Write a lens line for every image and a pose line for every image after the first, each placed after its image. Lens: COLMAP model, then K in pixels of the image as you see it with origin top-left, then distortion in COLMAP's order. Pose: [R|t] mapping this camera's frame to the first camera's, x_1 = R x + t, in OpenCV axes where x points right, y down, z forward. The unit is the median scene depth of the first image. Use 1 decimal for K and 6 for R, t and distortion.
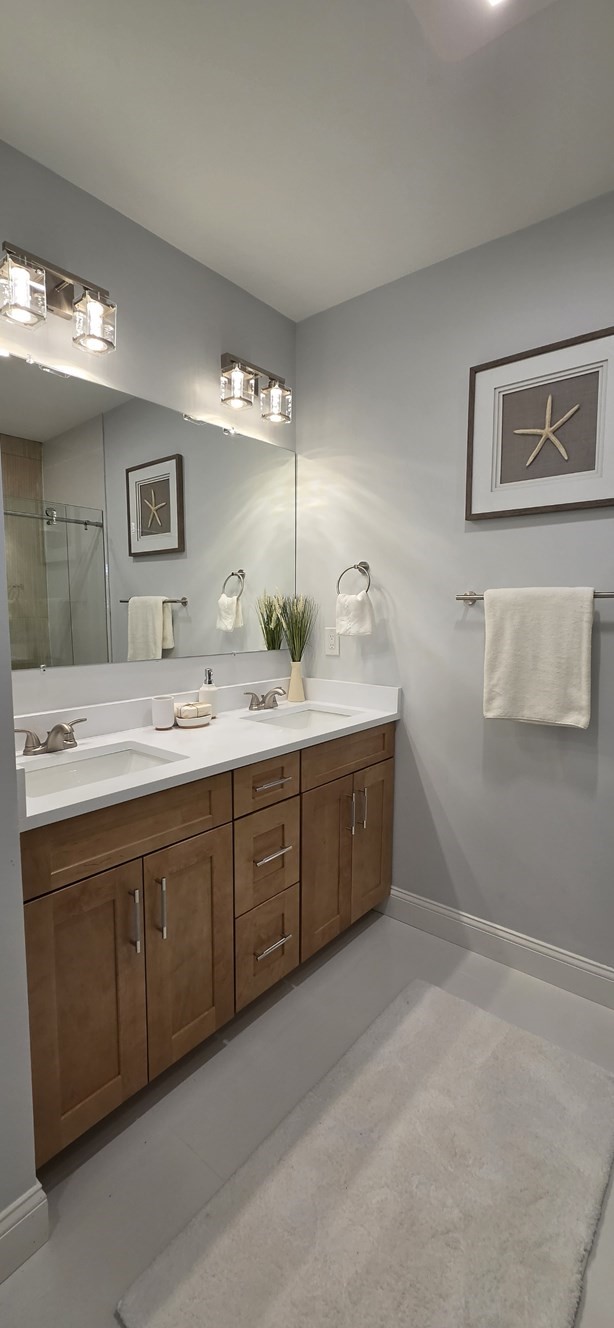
lens RADIAL K [[539.8, 0, 307.0], [0, 539.8, 664.0], [0, 0, 1]] dist [0.001986, 0.000336]
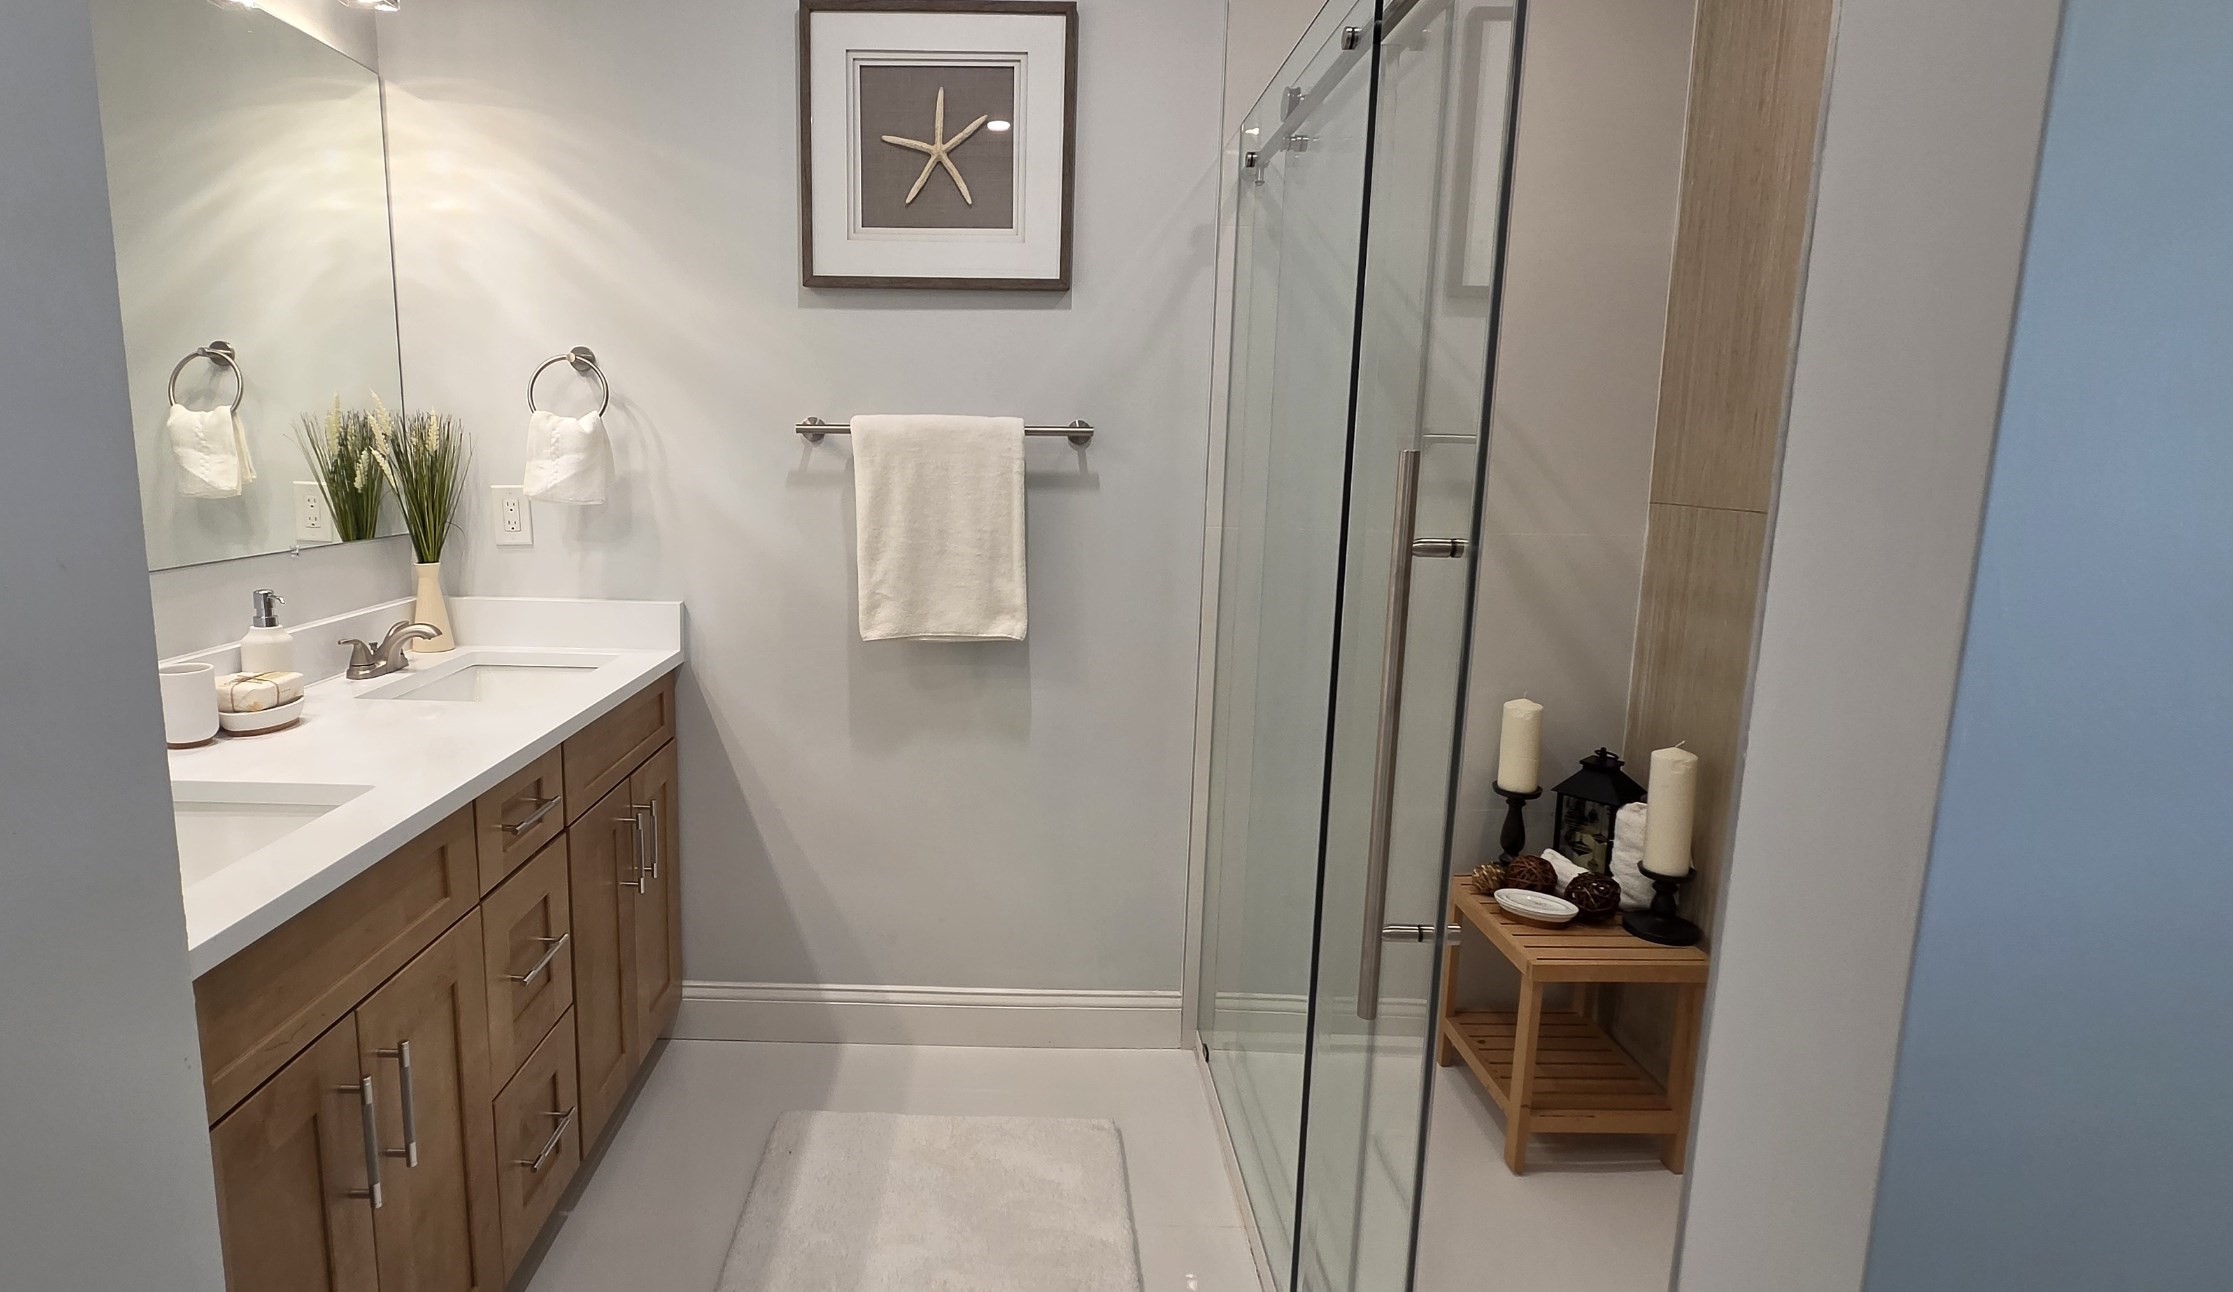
lens RADIAL K [[1149.3, 0, 988.9], [0, 1149.3, 643.6], [0, 0, 1]] dist [0.000205, -0.000253]
pose [[0.785008, -0.097976, 0.611689, -0.314608], [0.047751, 0.994046, 0.097938, -0.011059], [-0.617643, -0.047673, 0.785013, -0.048337]]
